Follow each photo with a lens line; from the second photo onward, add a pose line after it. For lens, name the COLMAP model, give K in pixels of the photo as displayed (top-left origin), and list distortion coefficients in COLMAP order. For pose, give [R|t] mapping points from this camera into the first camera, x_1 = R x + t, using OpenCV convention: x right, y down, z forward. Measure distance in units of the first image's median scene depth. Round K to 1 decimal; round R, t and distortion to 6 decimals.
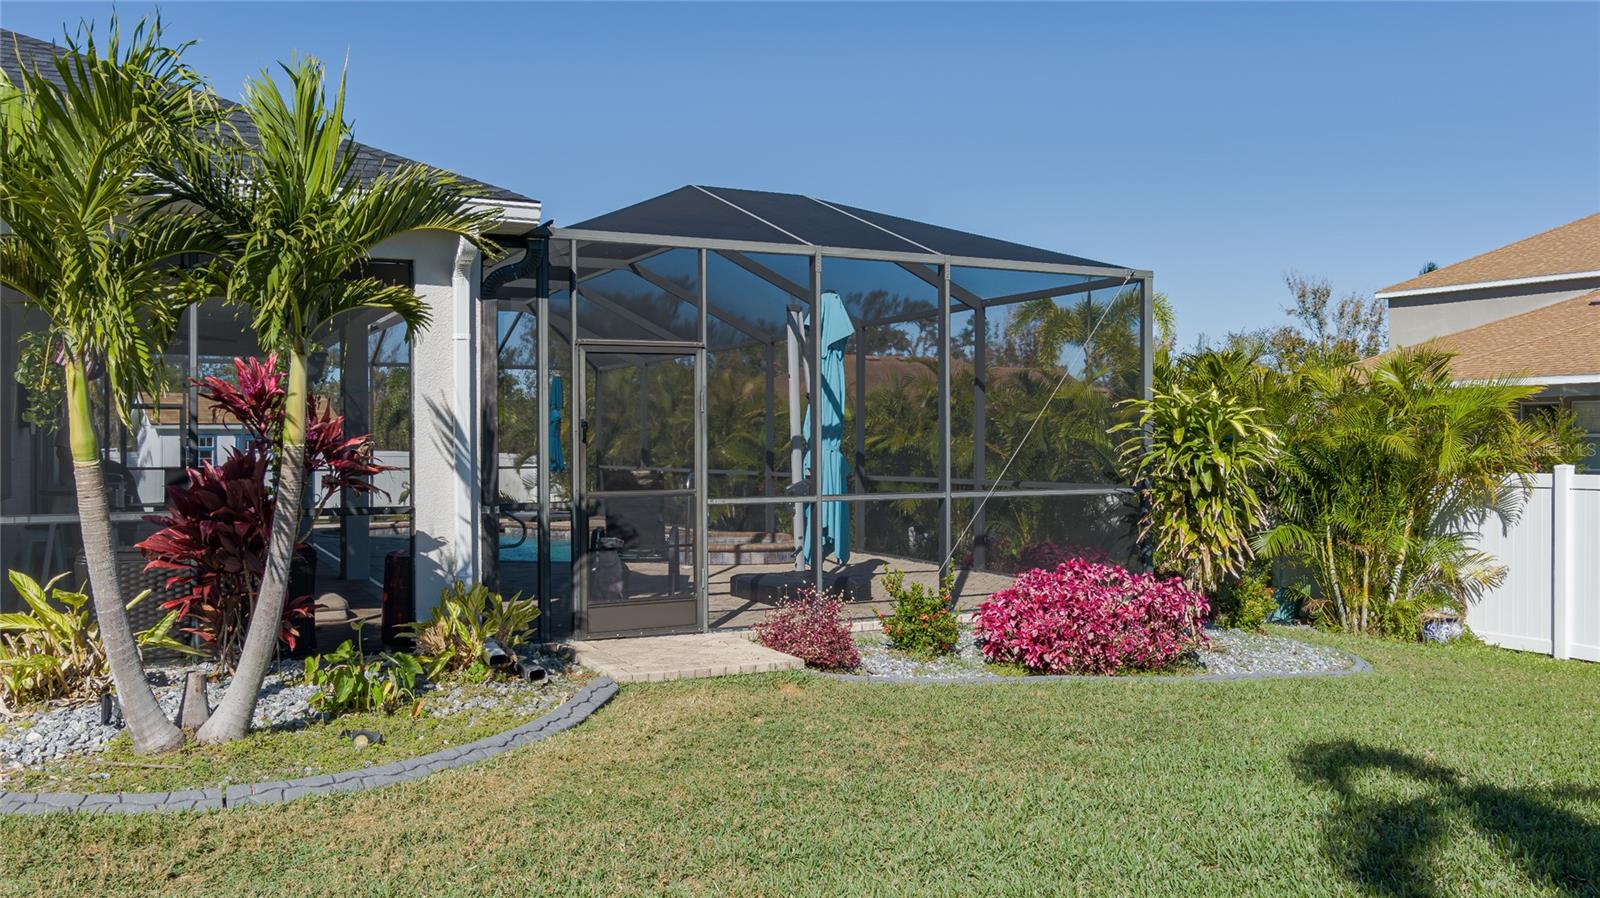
lens RADIAL K [[1305.3, 0, 800.0], [0, 1305.3, 449.0], [0, 0, 1]] dist [-0.042477, -0.001988]
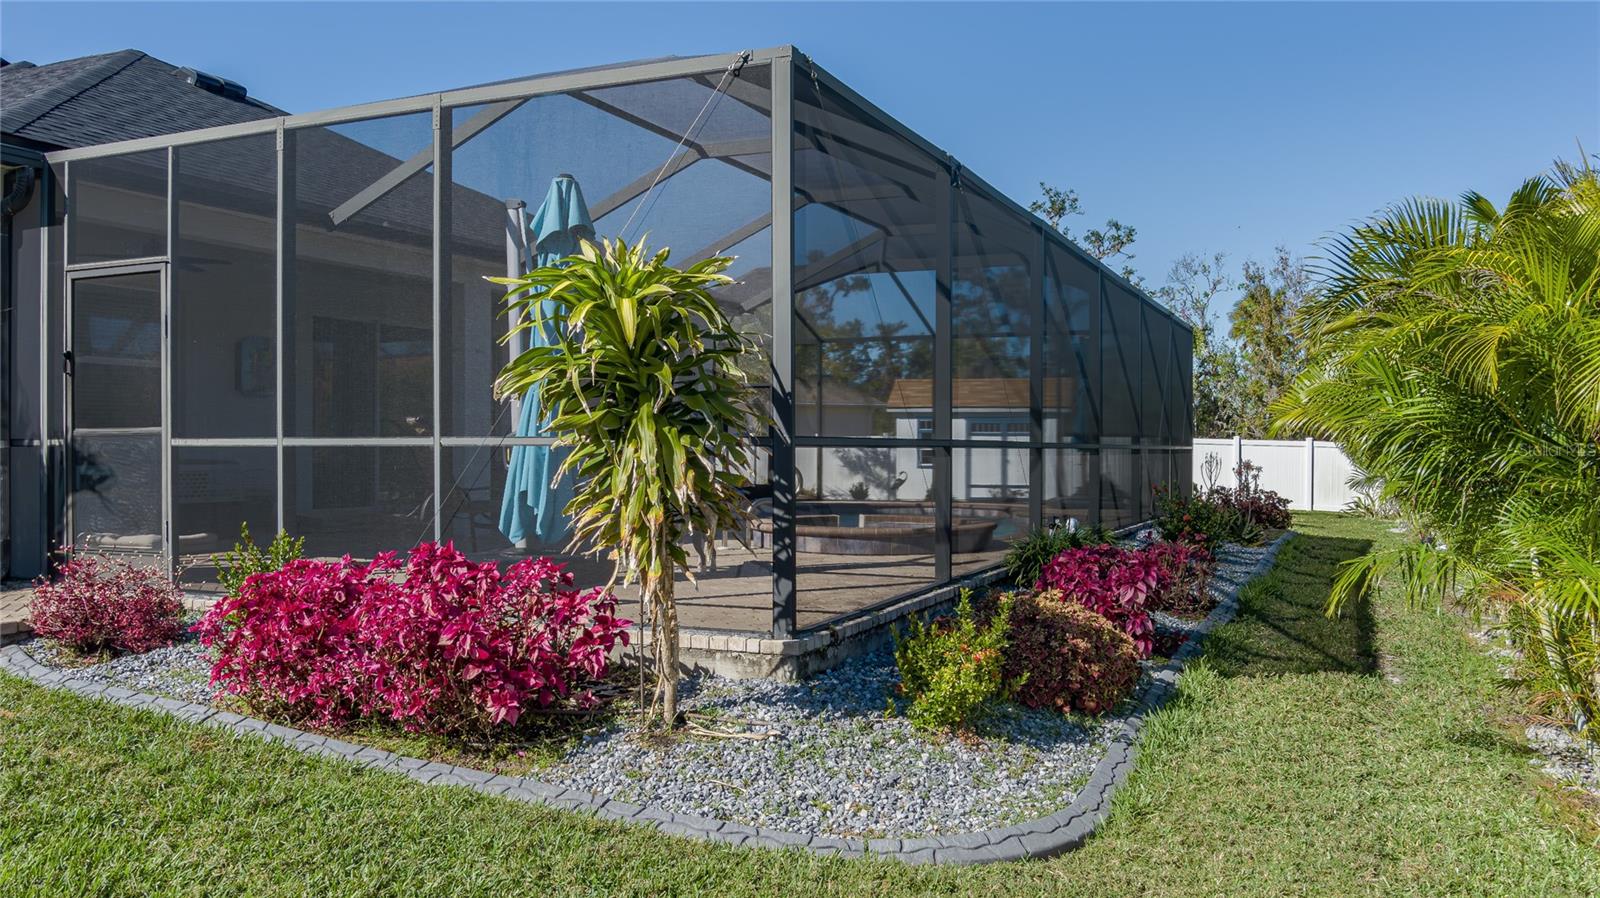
lens RADIAL K [[1305.3, 0, 800.0], [0, 1305.3, 449.0], [0, 0, 1]] dist [-0.042477, -0.001988]
pose [[0.629444, 0.008321, -0.777001, 0.848106], [-0.009606, 0.999950, 0.002926, 0.039034], [0.776986, 0.005622, 0.629493, 0.785880]]
